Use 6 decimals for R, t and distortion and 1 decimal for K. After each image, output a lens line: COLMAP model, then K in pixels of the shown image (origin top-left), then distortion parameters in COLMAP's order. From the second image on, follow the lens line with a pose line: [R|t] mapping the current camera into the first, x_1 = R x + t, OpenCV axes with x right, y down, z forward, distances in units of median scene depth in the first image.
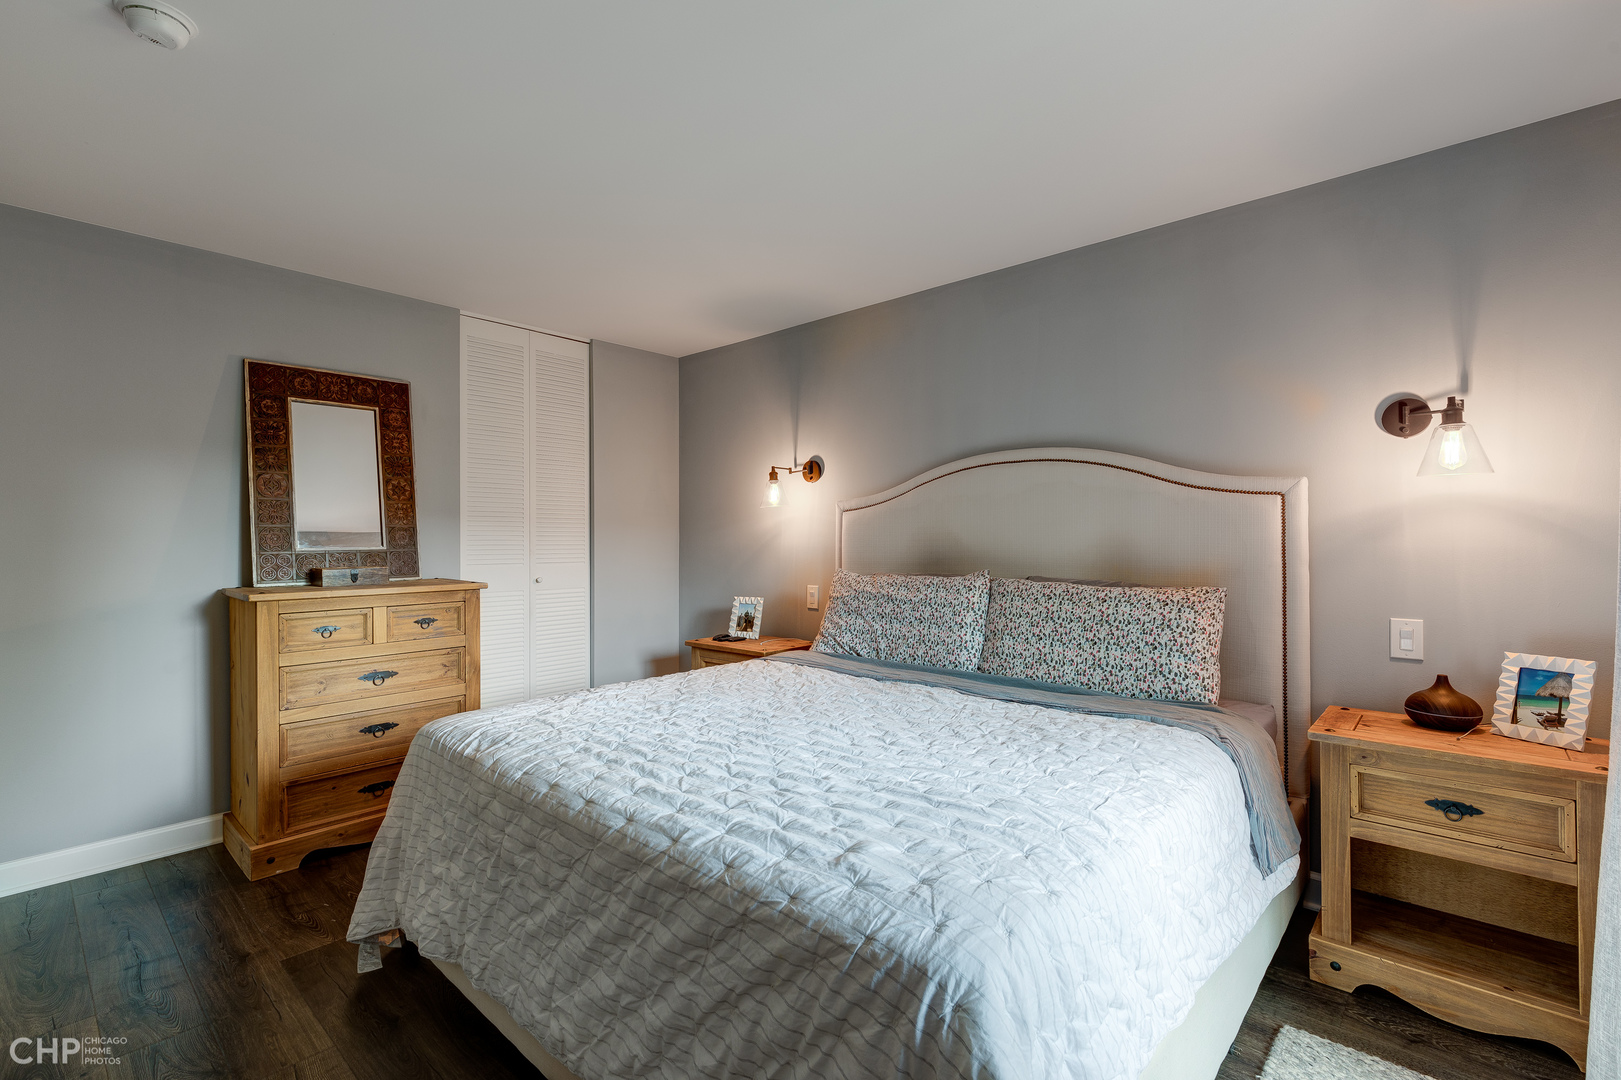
lens RADIAL K [[715.6, 0, 810.5], [0, 715.6, 540.0], [0, 0, 1]] dist [-0.001534, -0.000271]
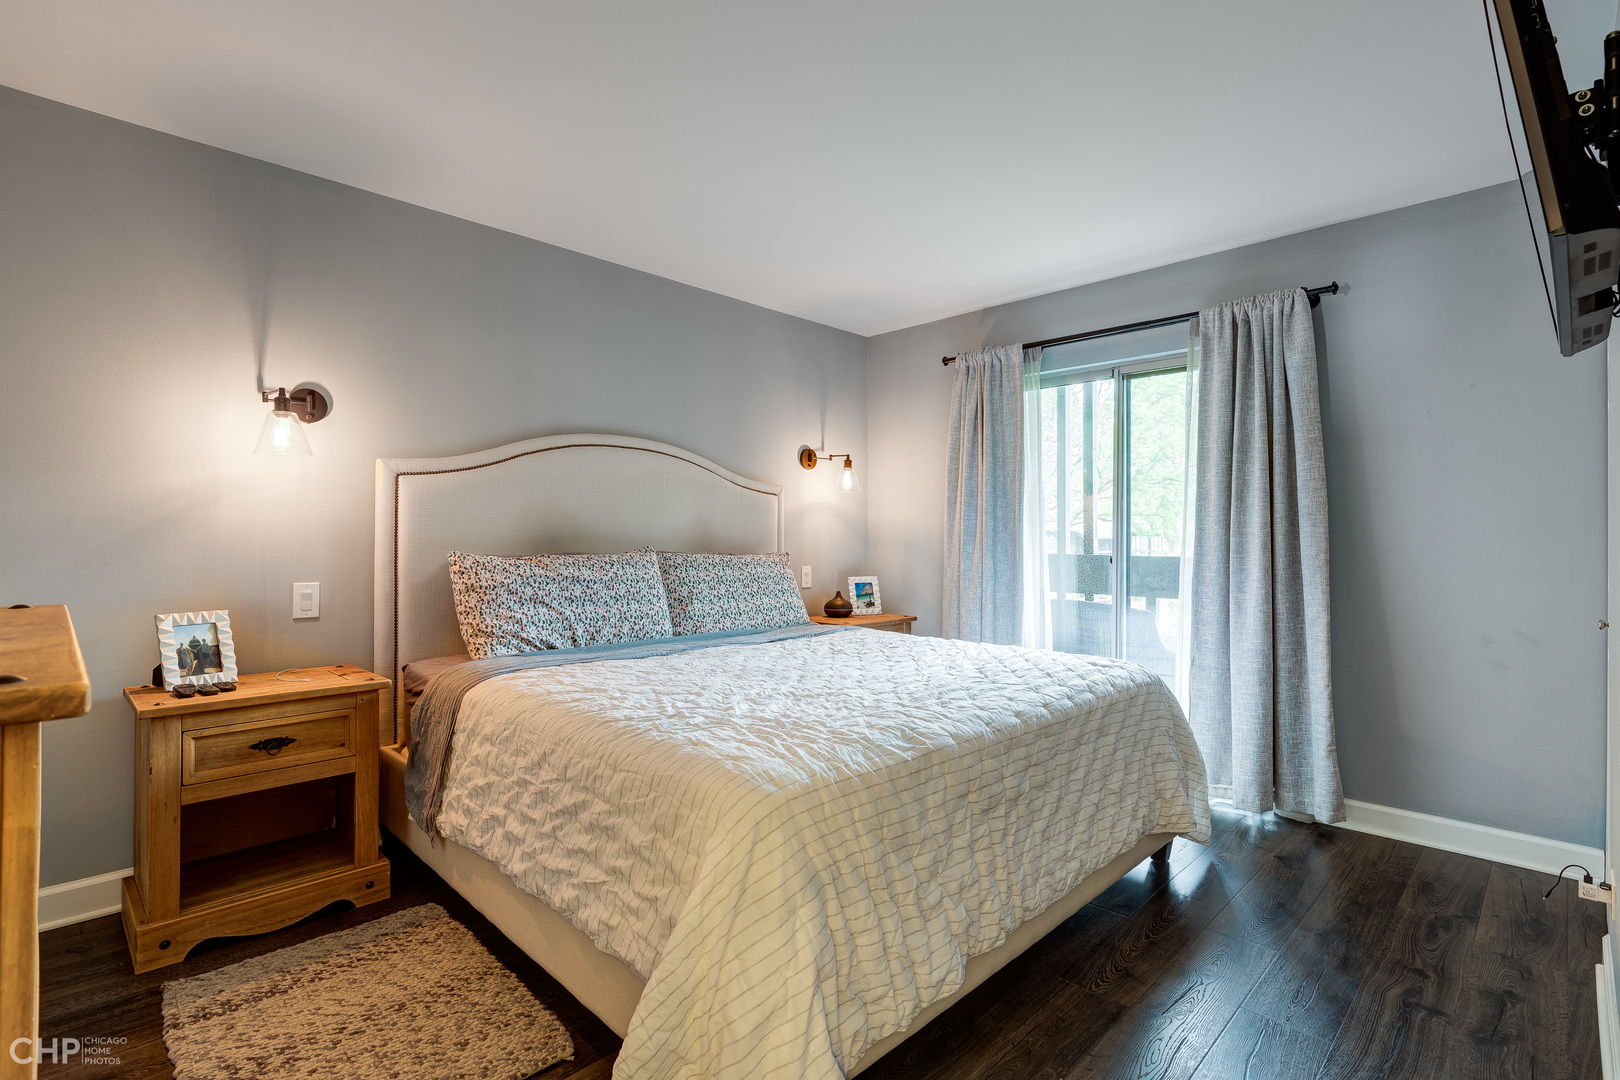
lens RADIAL K [[770.0, 0, 809.3], [0, 770.0, 528.8], [0, 0, 1]] dist [0.012855, -0.000080]
pose [[0.048499, 0.003671, 0.998816, -0.924863], [-0.014833, 0.999886, -0.002955, 0.014735], [-0.998713, -0.014672, 0.048548, 0.698089]]
